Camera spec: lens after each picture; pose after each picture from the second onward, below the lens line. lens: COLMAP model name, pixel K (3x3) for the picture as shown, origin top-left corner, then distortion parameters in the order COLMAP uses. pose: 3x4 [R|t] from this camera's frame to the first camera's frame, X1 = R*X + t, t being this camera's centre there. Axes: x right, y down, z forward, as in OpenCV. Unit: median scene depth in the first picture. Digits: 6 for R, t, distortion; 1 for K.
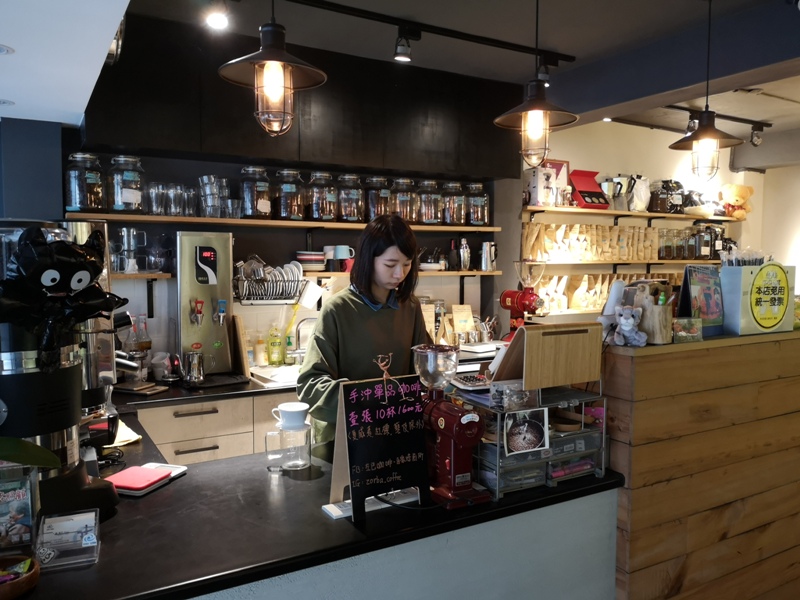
lens RADIAL K [[620.1, 0, 399.2], [0, 620.1, 300.2], [0, 0, 1]] dist [0.017214, -0.003375]
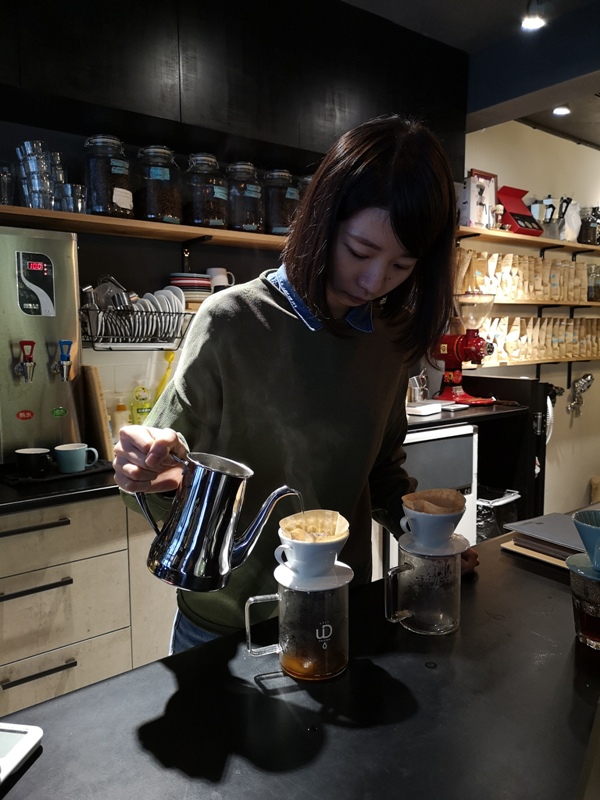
lens RADIAL K [[620.1, 0, 301.1], [0, 620.1, 400.2], [0, 0, 1]] dist [0.017214, -0.003375]
pose [[0.991796, -0.023458, 0.125659, -0.112227], [0.017151, 0.998549, 0.051041, 0.027266], [-0.126674, -0.048468, 0.990760, 0.301856]]
